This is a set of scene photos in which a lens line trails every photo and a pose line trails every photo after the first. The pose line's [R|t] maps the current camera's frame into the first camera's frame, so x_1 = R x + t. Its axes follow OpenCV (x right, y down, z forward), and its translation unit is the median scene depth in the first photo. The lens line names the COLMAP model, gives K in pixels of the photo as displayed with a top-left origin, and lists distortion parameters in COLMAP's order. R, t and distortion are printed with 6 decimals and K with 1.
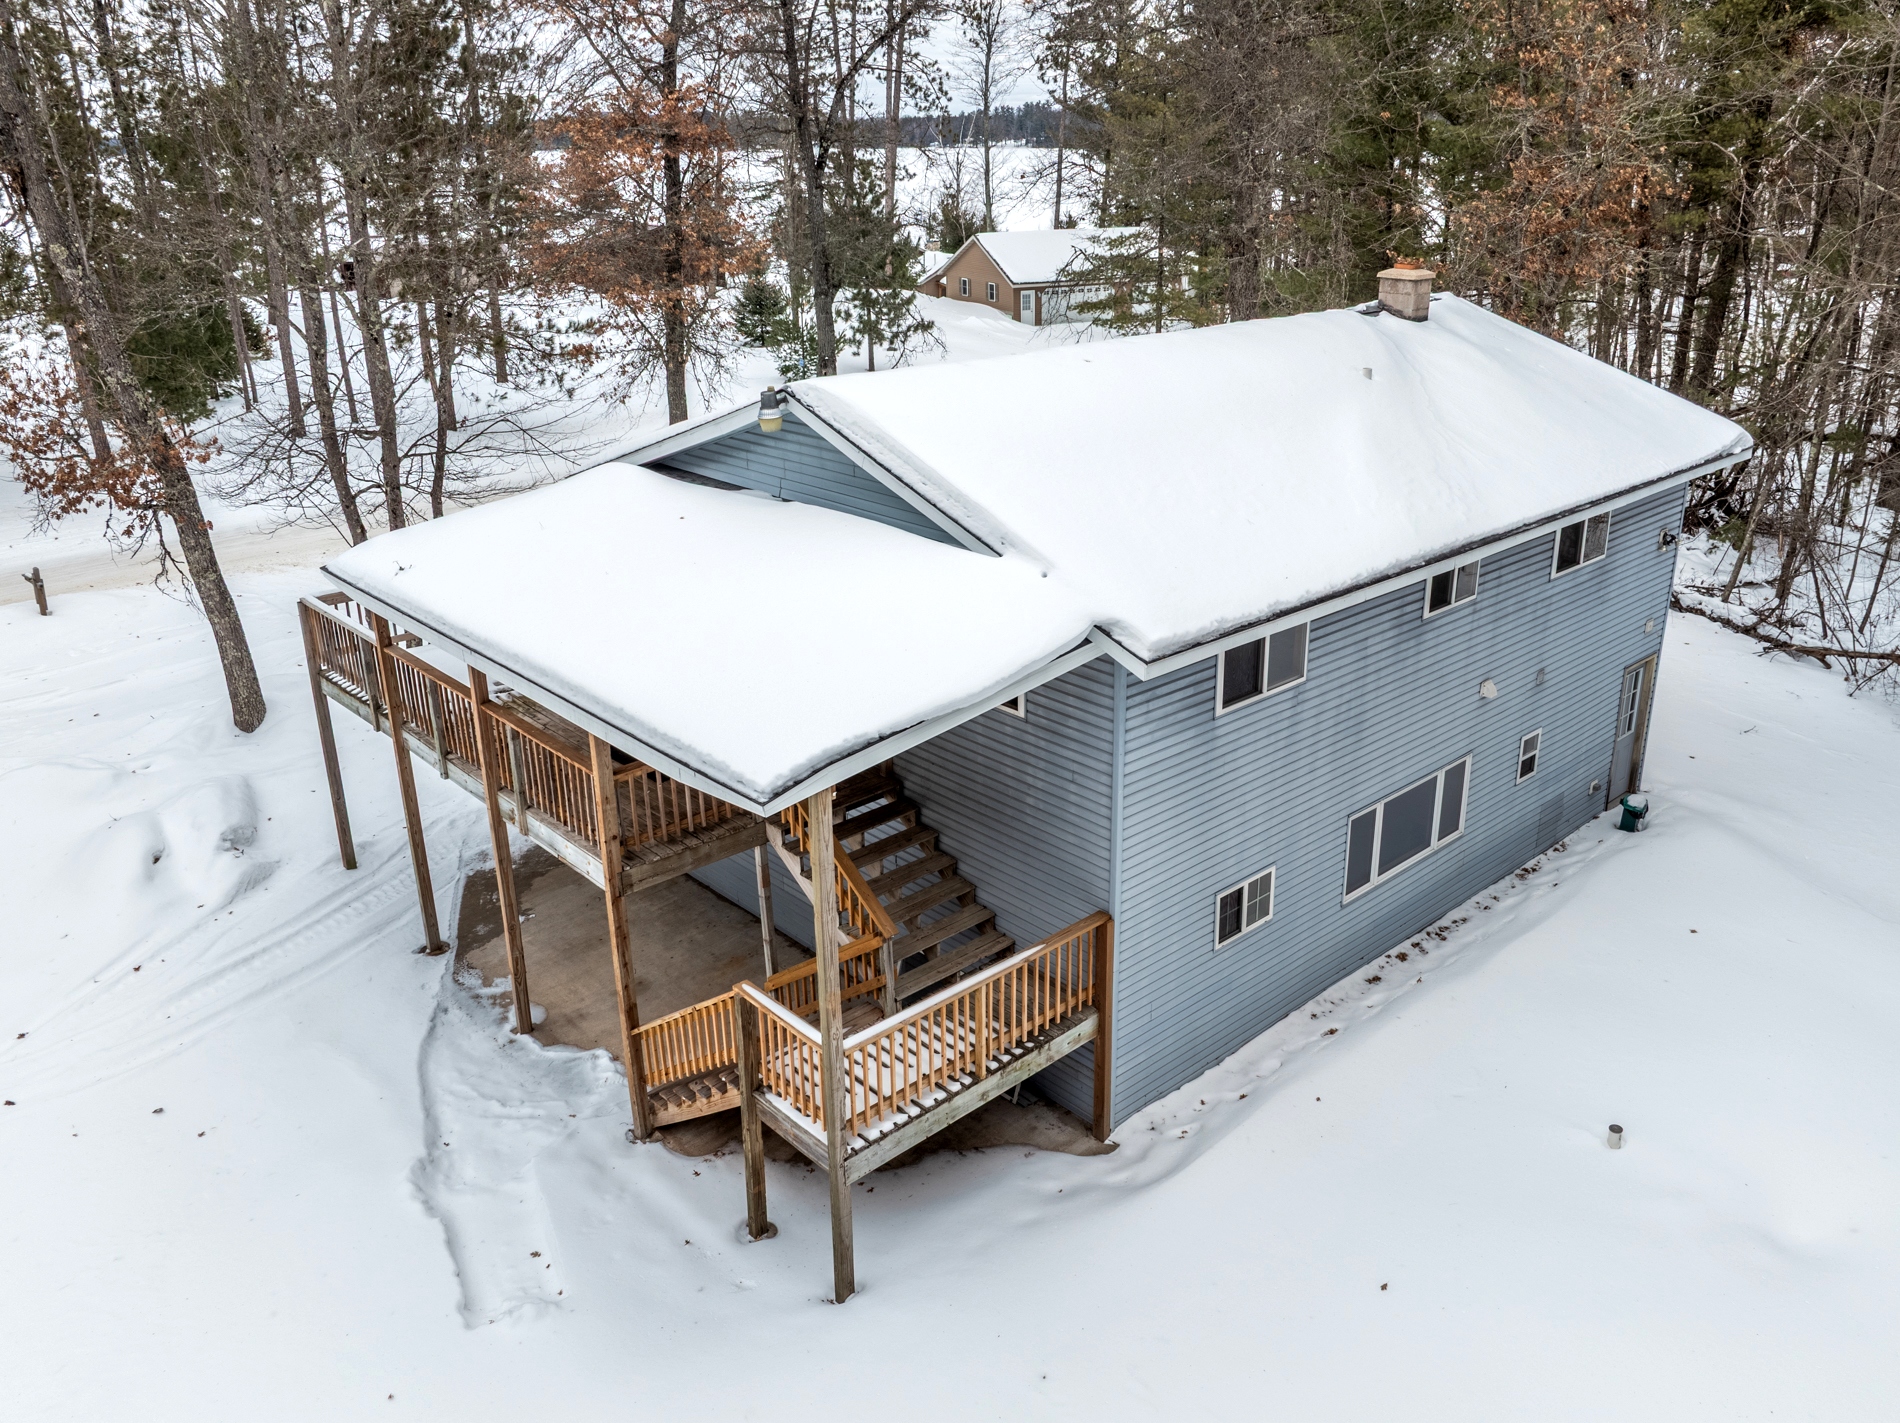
lens RADIAL K [[1394.7, 0, 958.5], [0, 1394.7, 710.1], [0, 0, 1]] dist [0.038206, -0.053430]
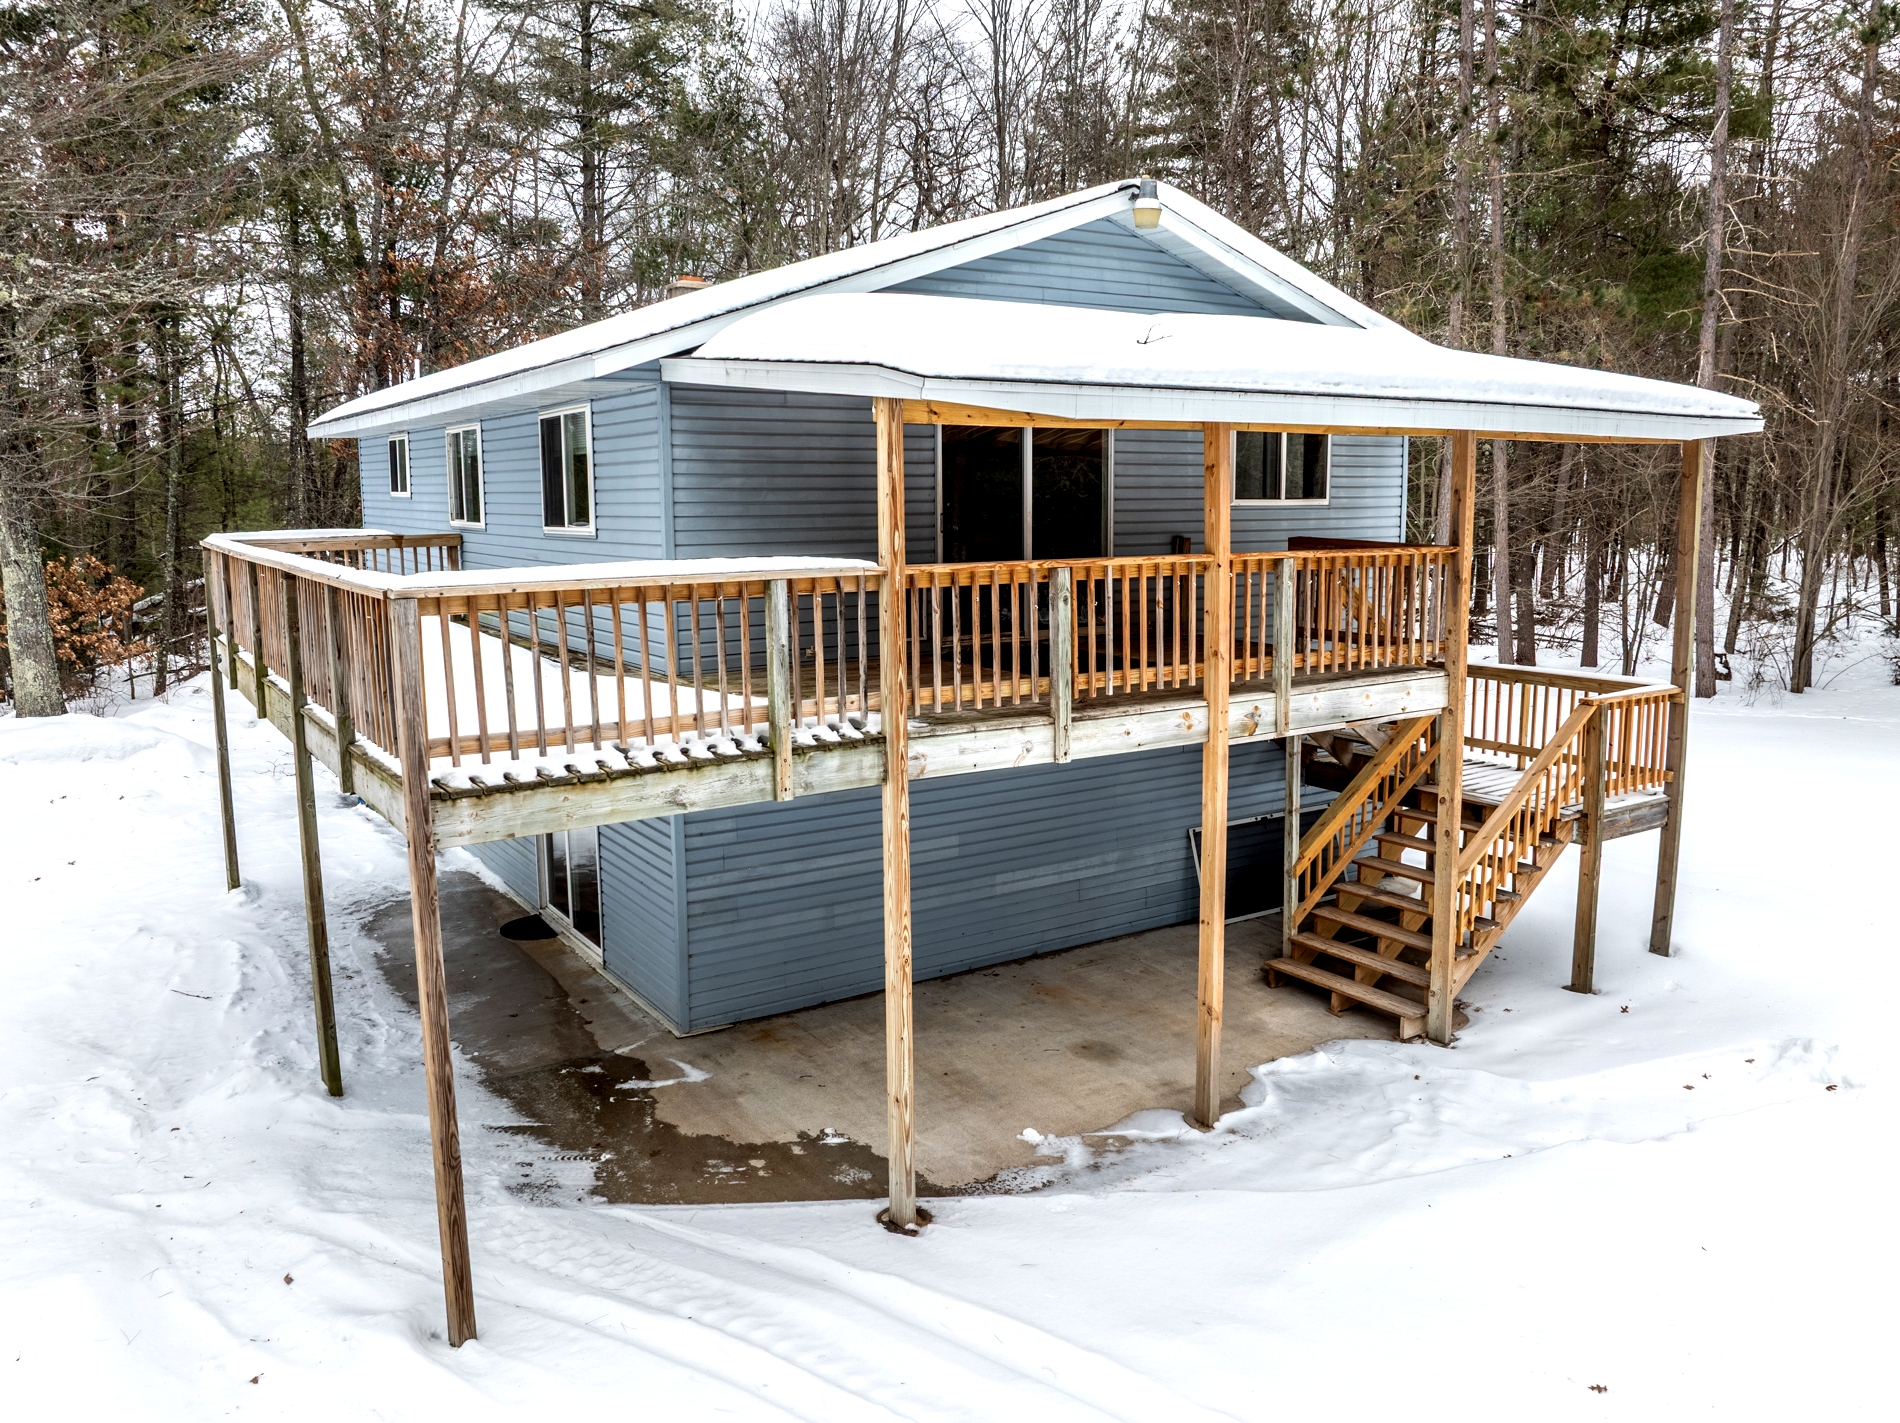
lens RADIAL K [[1394.7, 0, 958.5], [0, 1394.7, 710.1], [0, 0, 1]] dist [0.038206, -0.053430]
pose [[0.151744, -0.137074, 0.978869, -0.912179], [0.361950, 0.929254, 0.074017, -0.022005], [-0.919764, 0.343070, 0.190623, 0.935003]]
